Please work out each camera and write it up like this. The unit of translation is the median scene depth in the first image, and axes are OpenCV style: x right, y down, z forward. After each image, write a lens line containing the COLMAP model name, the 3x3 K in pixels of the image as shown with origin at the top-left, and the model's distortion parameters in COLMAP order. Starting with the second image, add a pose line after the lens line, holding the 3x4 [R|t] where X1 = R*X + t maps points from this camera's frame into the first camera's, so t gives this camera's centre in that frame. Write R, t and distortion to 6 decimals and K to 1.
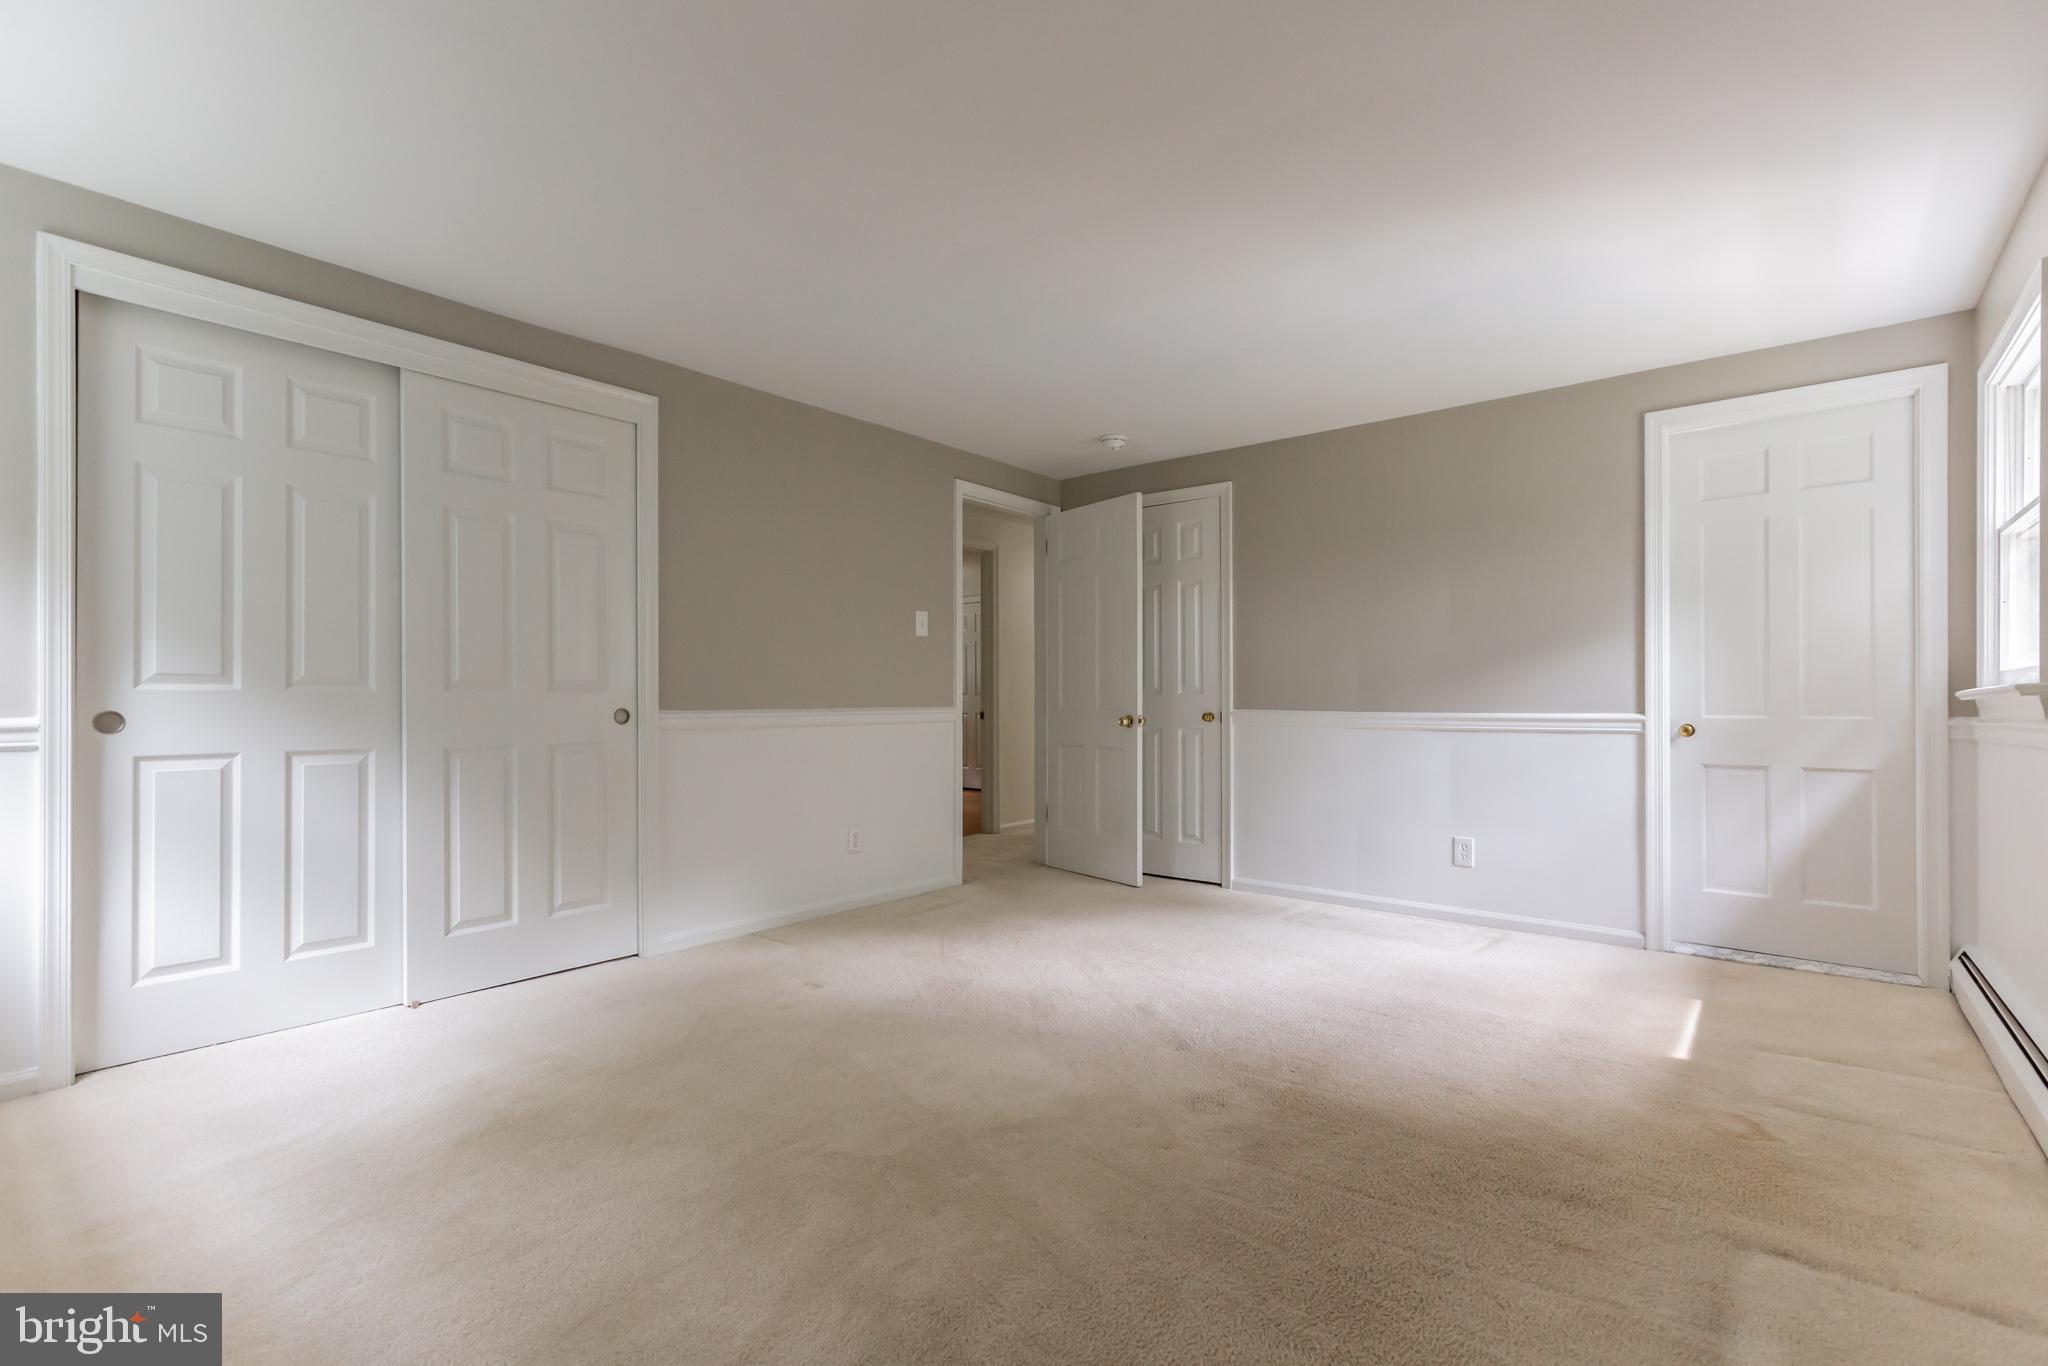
lens RADIAL K [[930.8, 0, 1023.2], [0, 930.8, 692.2], [0, 0, 1]] dist [0.002137, 0.000037]
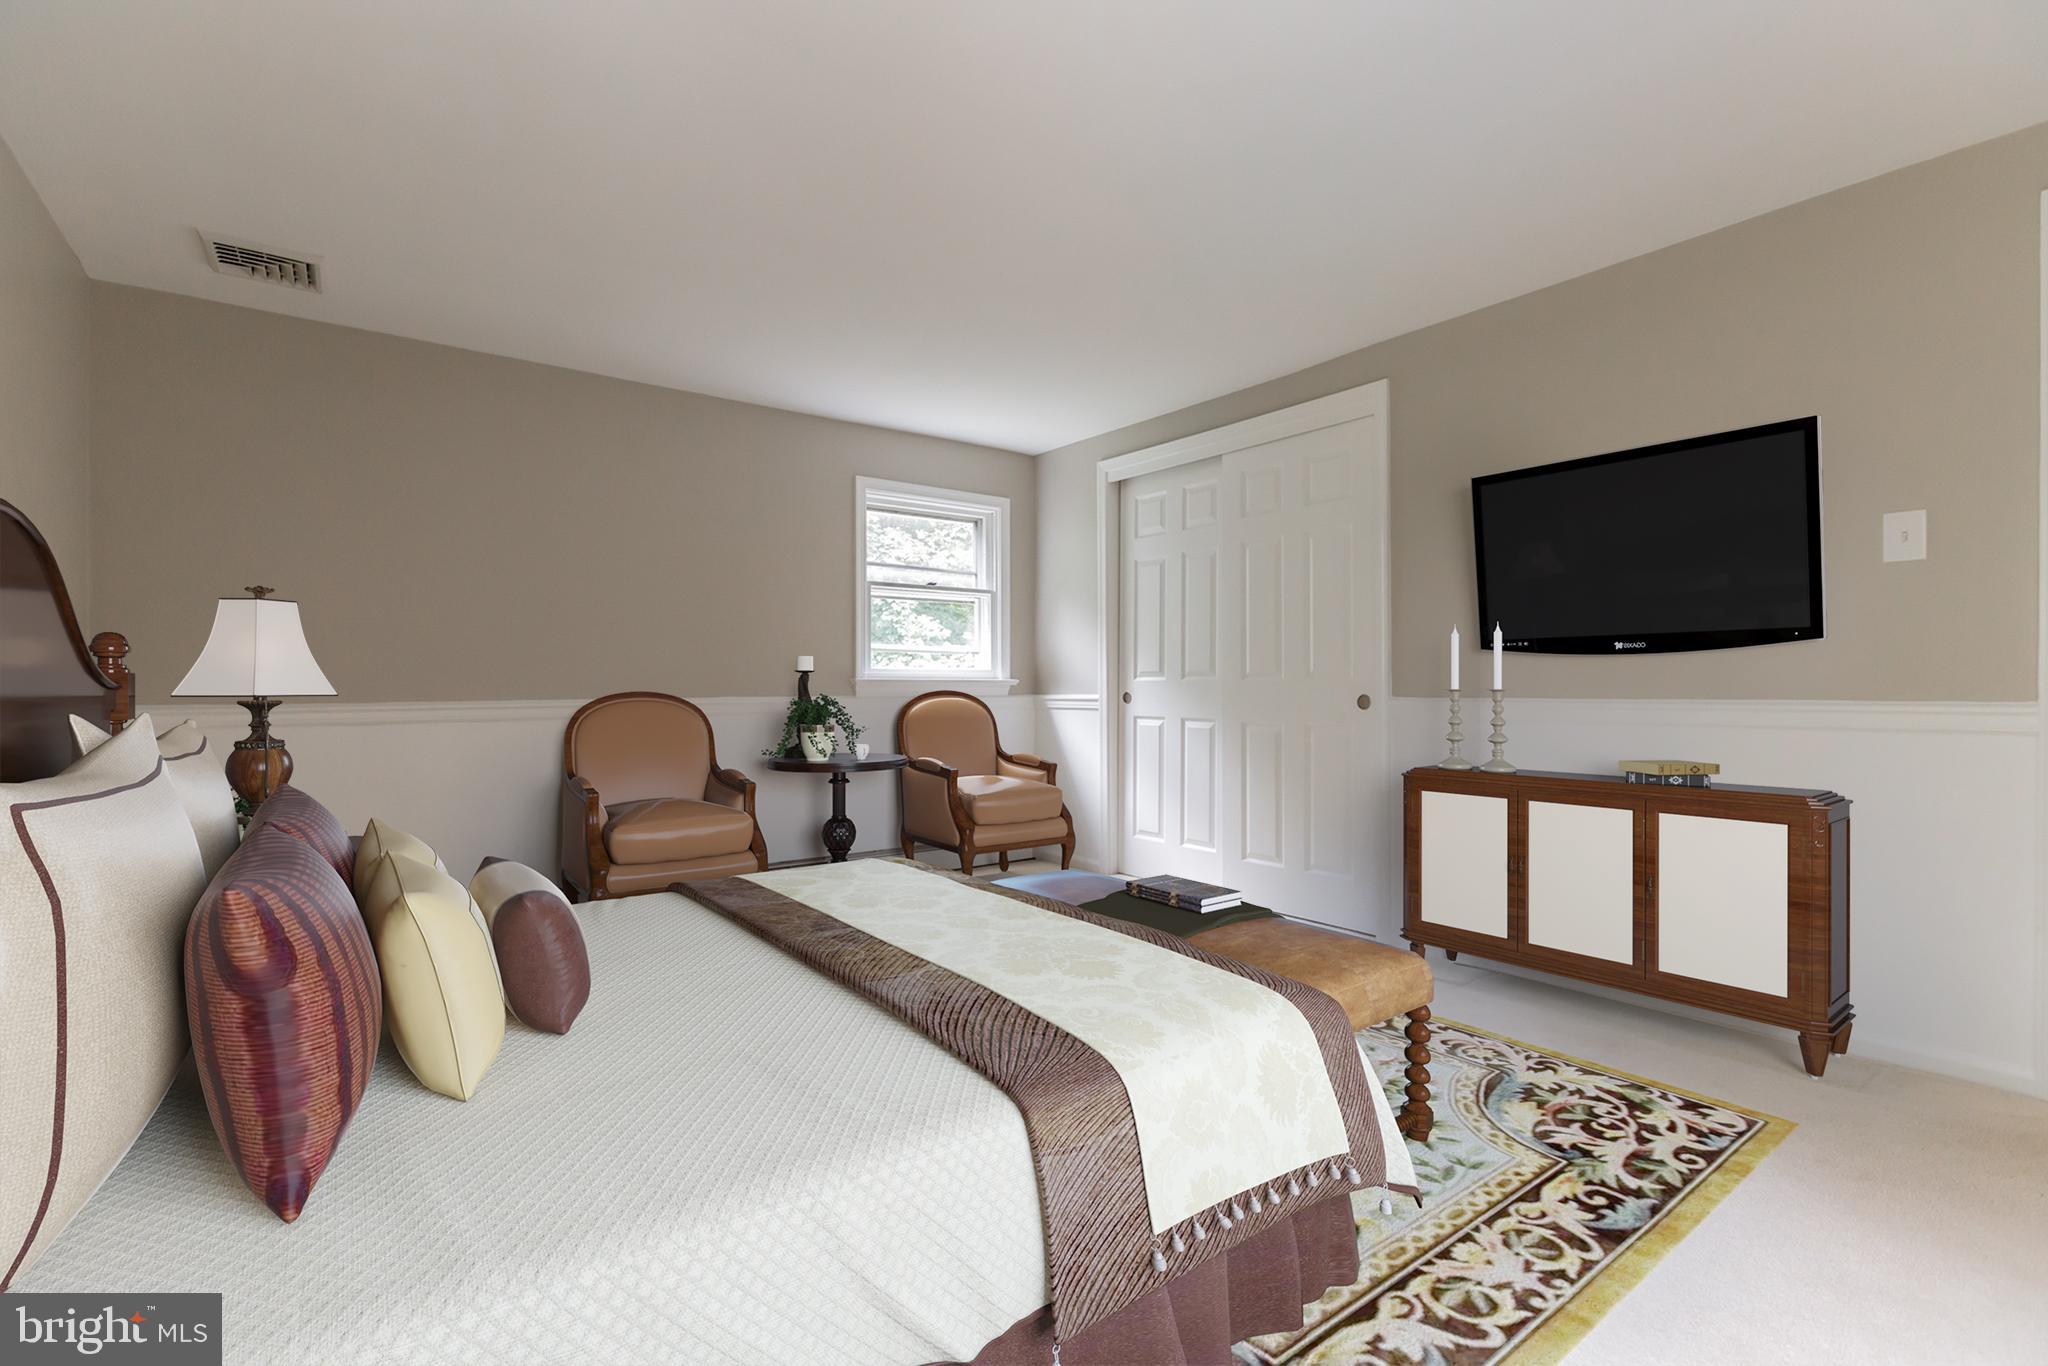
lens RADIAL K [[930.8, 0, 1022.8], [0, 930.8, 684.1], [0, 0, 1]] dist [0.002137, 0.000037]
pose [[-0.222468, -0.004798, -0.974928, 0.885052], [0.004700, 0.999971, -0.005994, 0.014876], [0.974929, -0.005915, -0.222439, 1.135519]]
